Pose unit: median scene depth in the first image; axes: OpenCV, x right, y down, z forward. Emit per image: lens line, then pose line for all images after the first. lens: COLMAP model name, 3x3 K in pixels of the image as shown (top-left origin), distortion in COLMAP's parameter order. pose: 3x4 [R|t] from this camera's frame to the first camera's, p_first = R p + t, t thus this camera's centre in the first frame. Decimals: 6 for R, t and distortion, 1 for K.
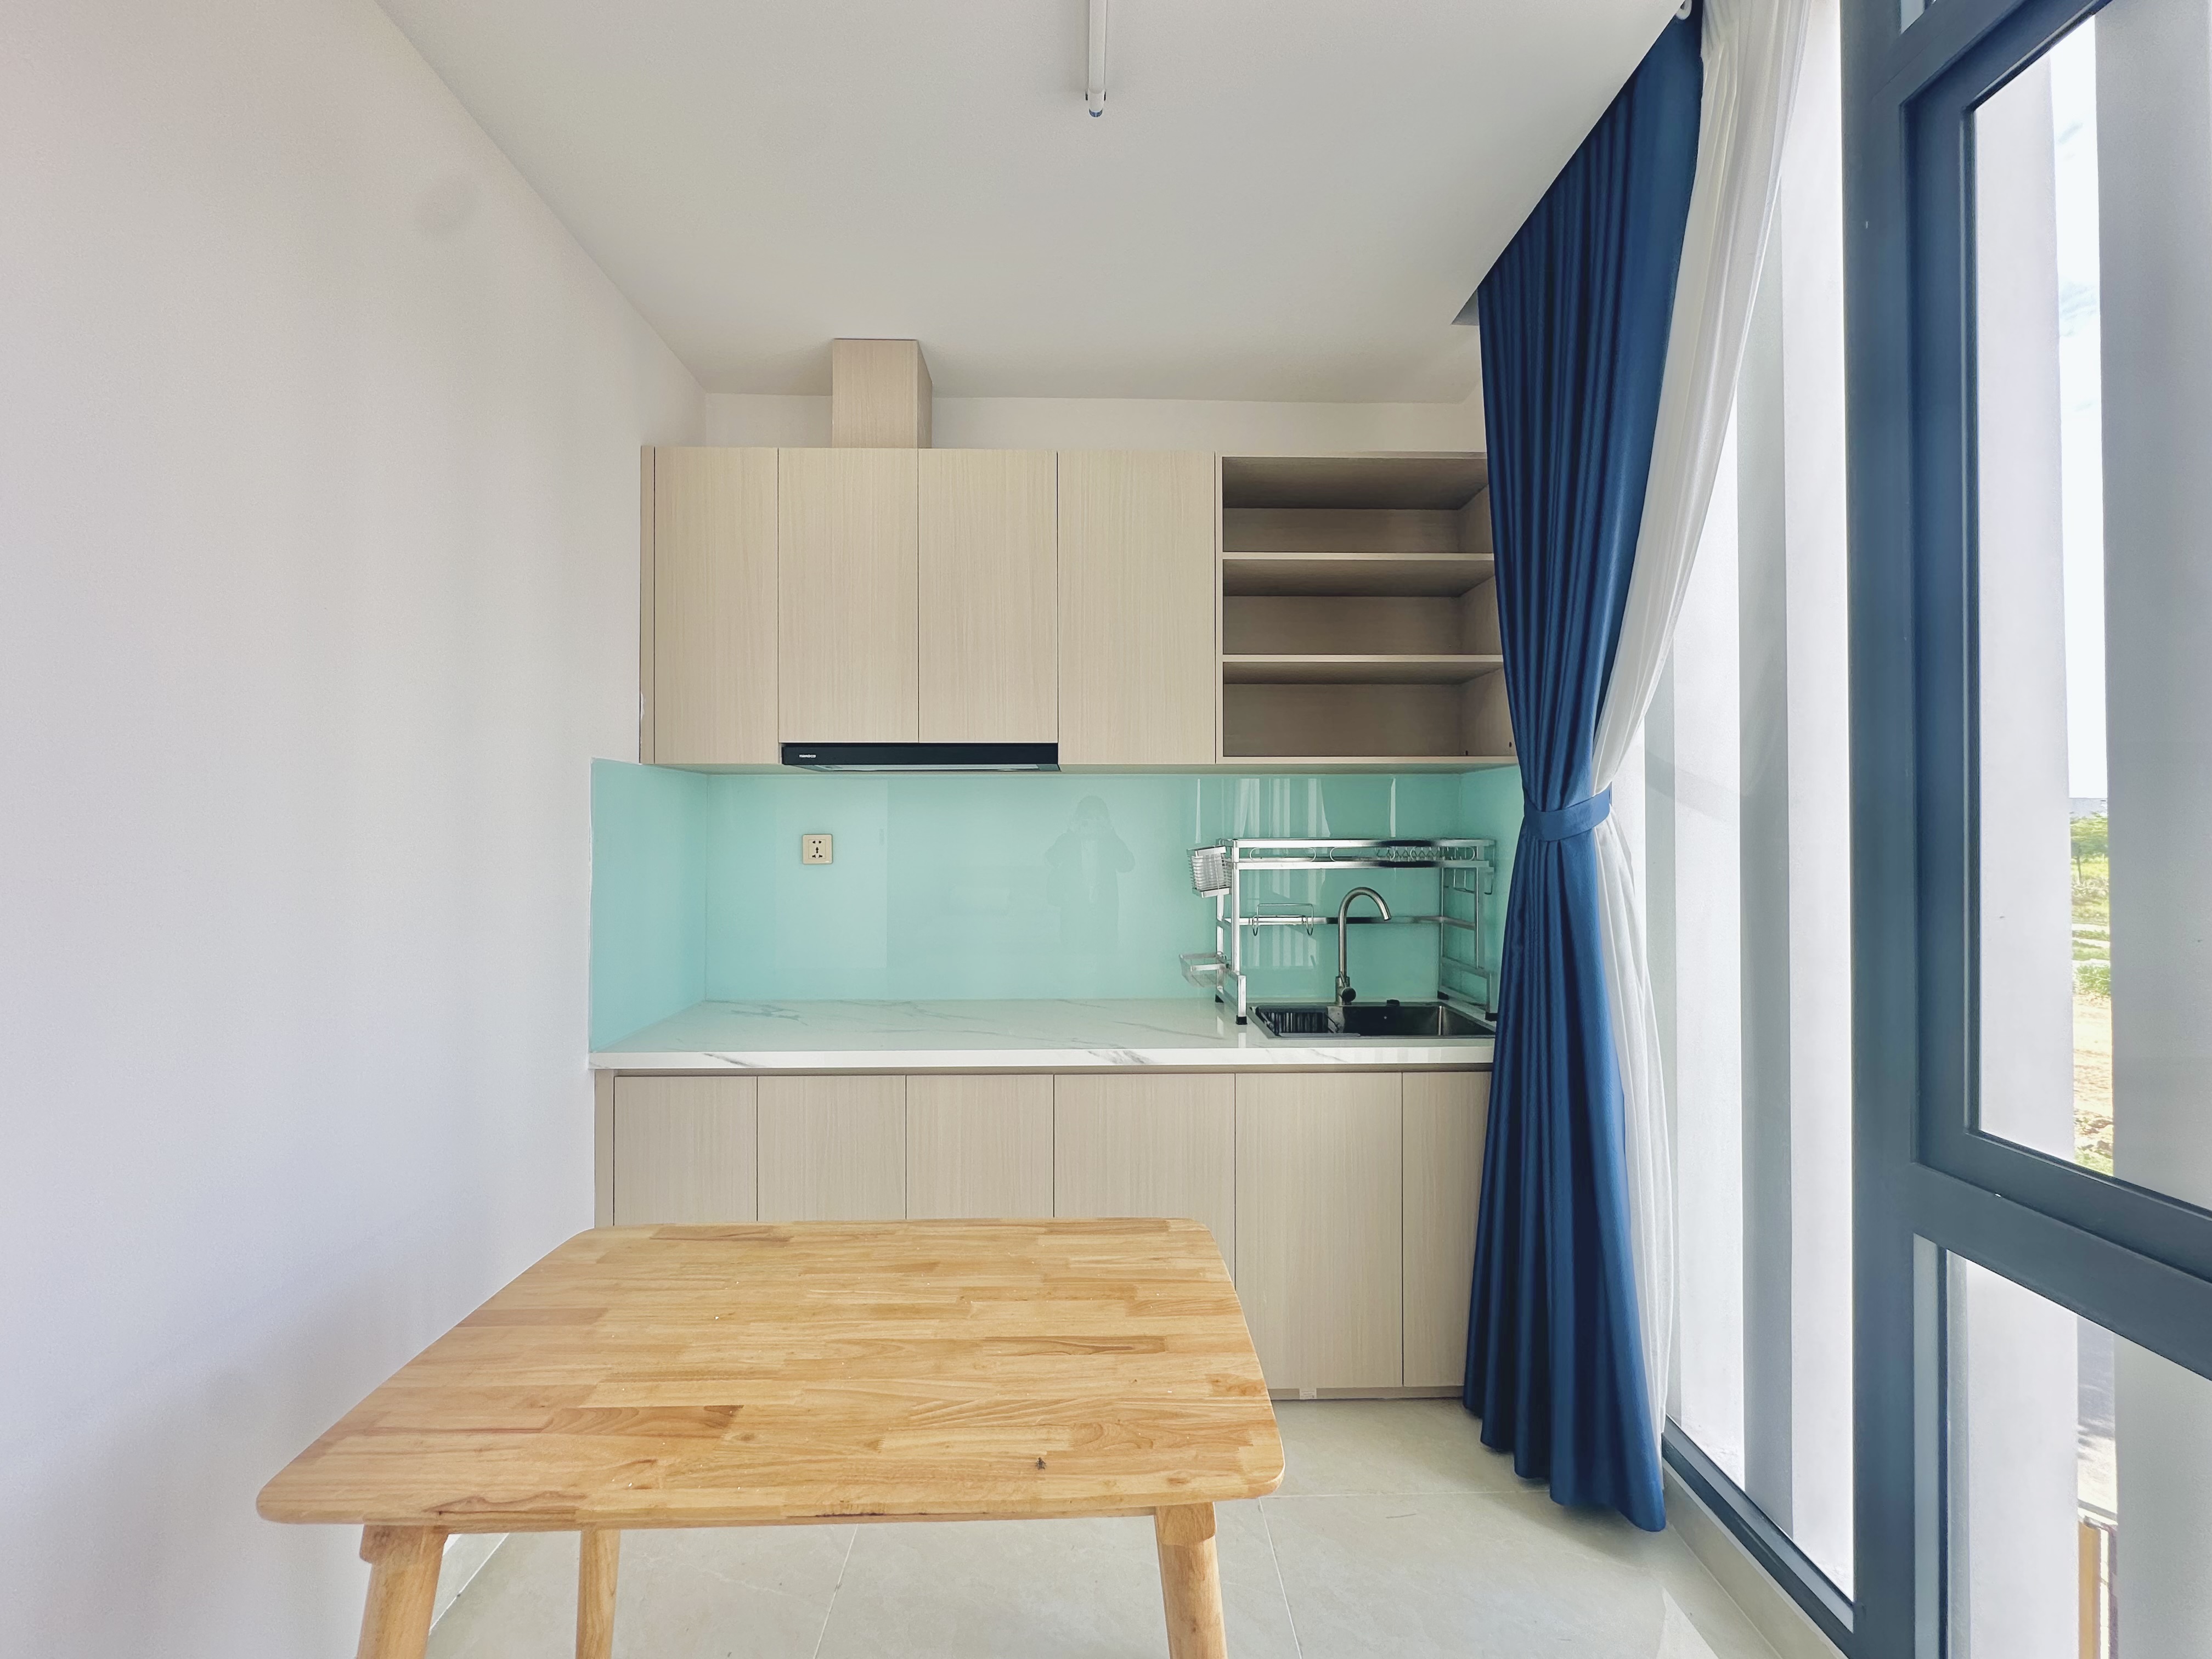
lens RADIAL K [[884.1, 0, 1109.6], [0, 884.1, 826.6], [0, 0, 1]] dist [-0.003749, 0.000229]
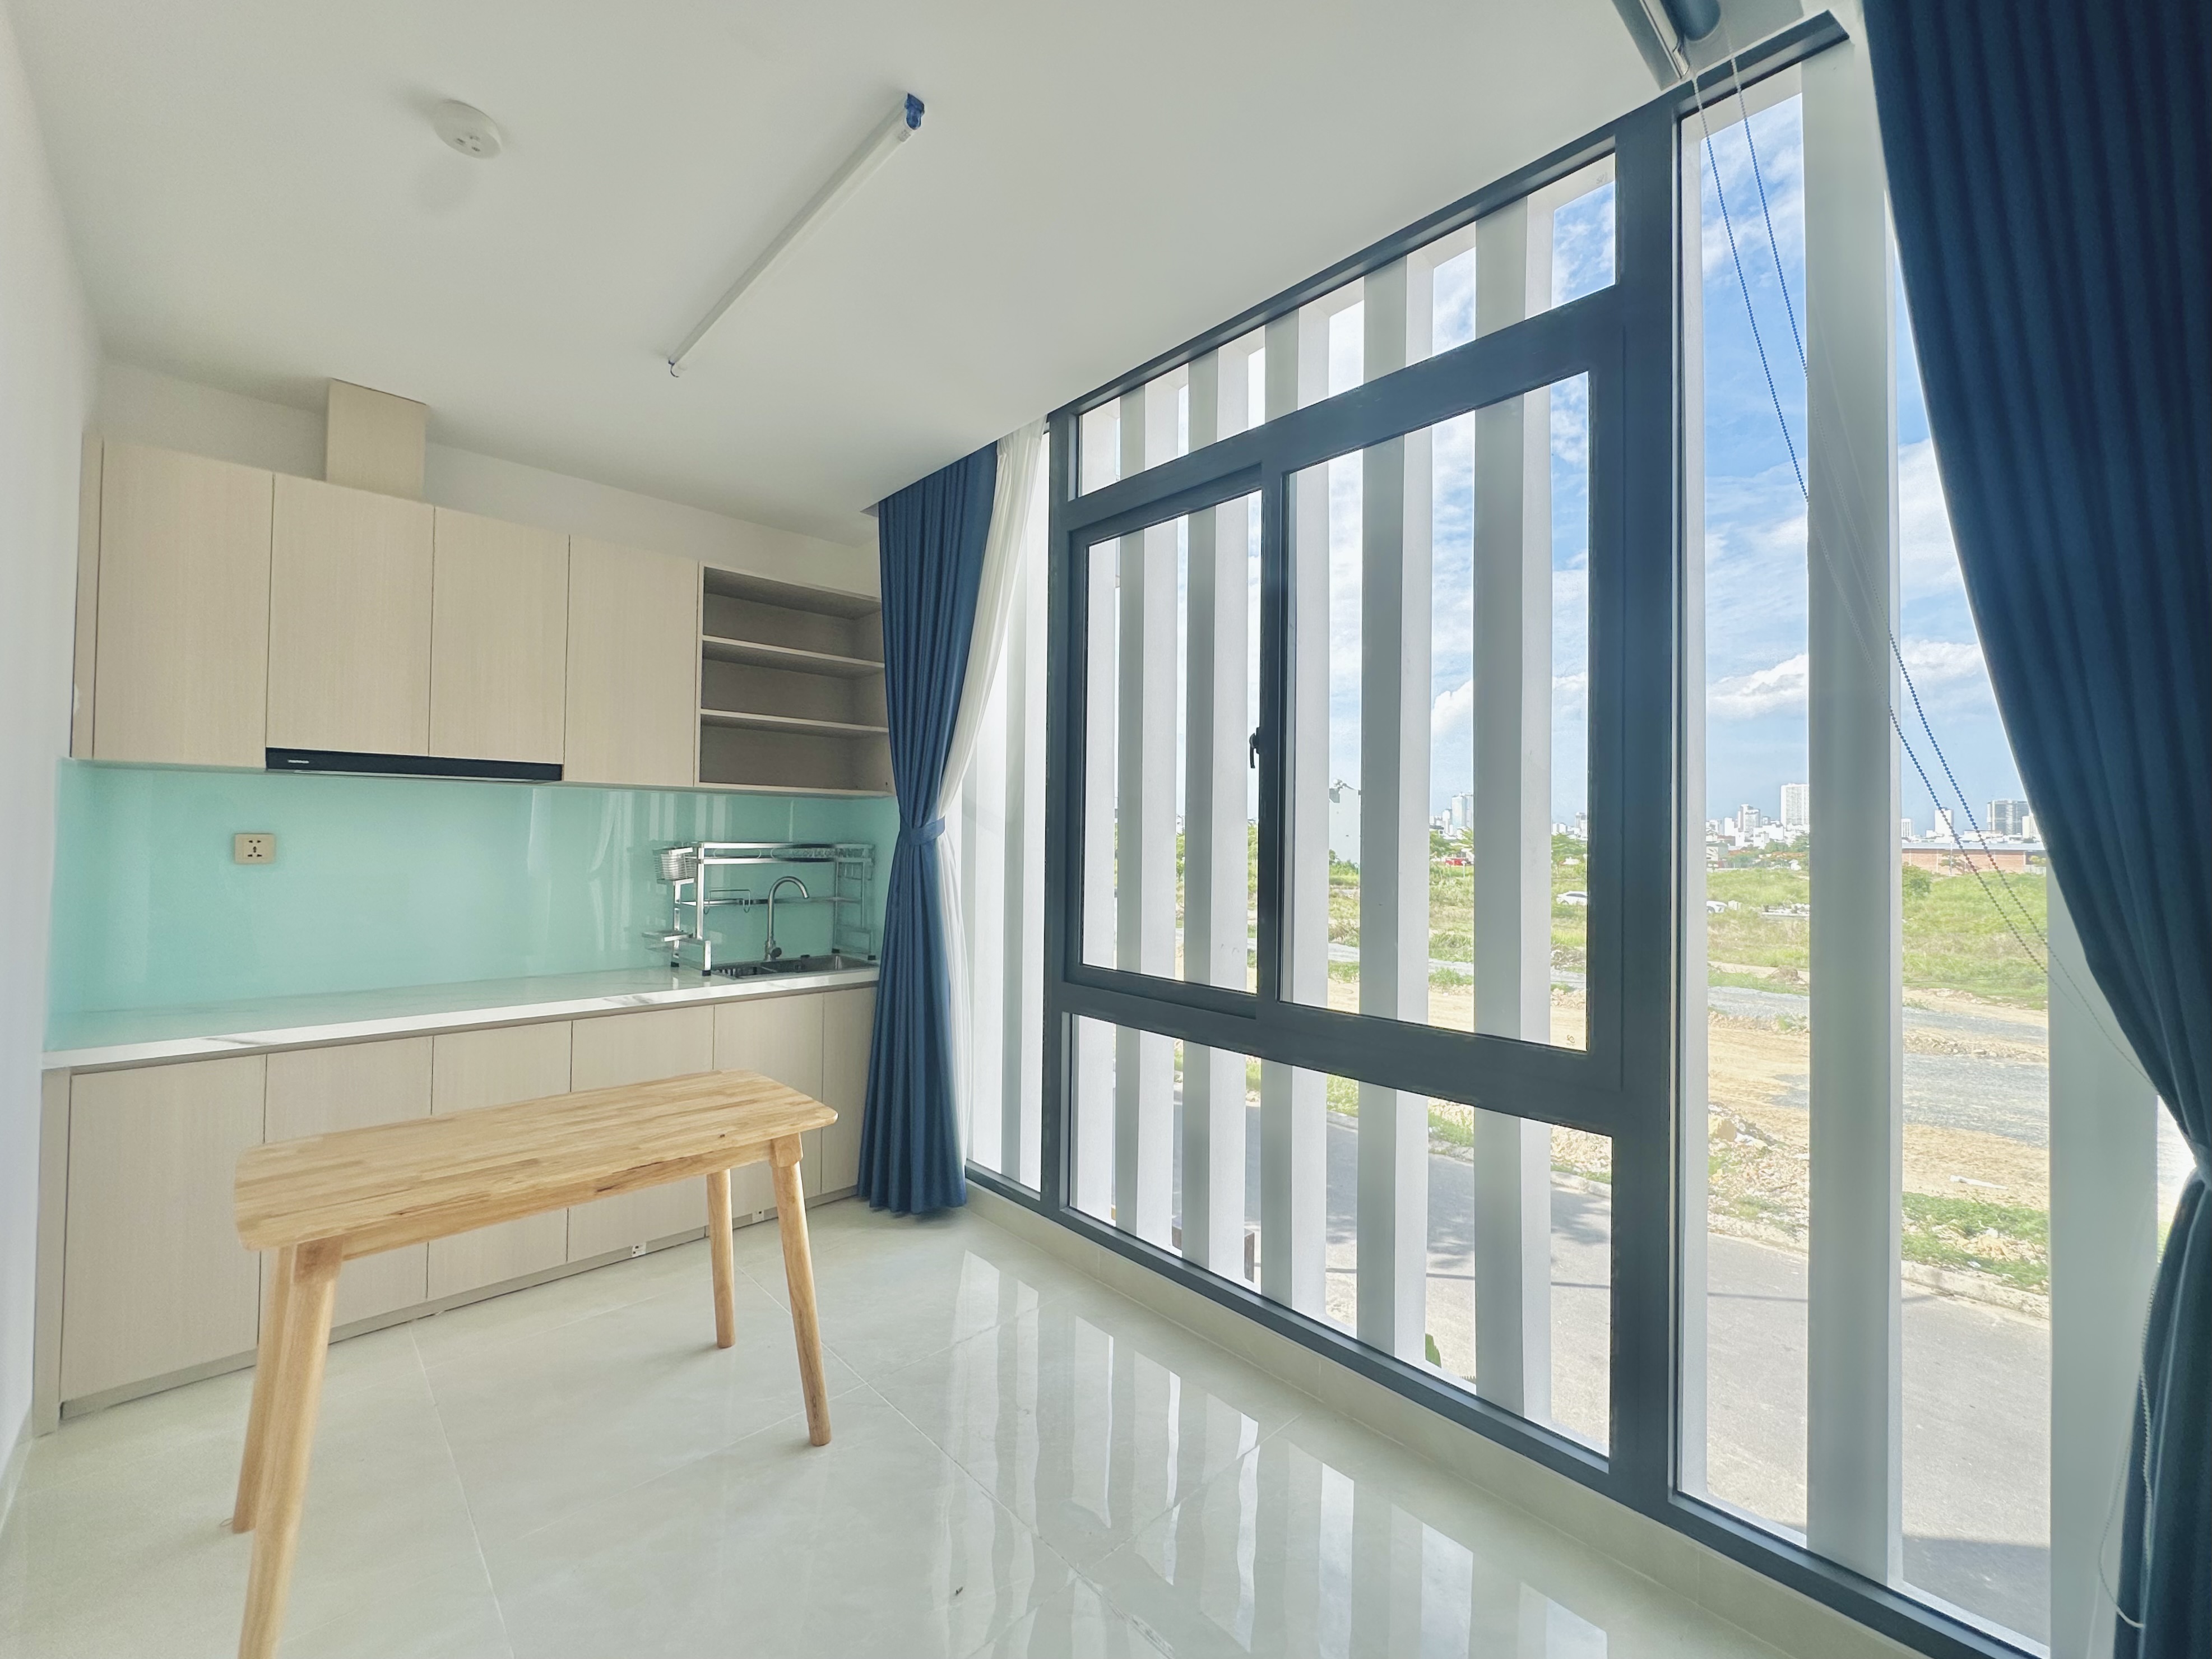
lens RADIAL K [[895.8, 0, 1115.4], [0, 895.8, 821.7], [0, 0, 1]] dist [-0.002016, 0.000788]
pose [[0.740034, 0.024359, 0.672129, -0.372045], [-0.017343, 0.999703, -0.017135, -0.005423], [-0.672346, 0.001023, 0.740236, -0.535766]]
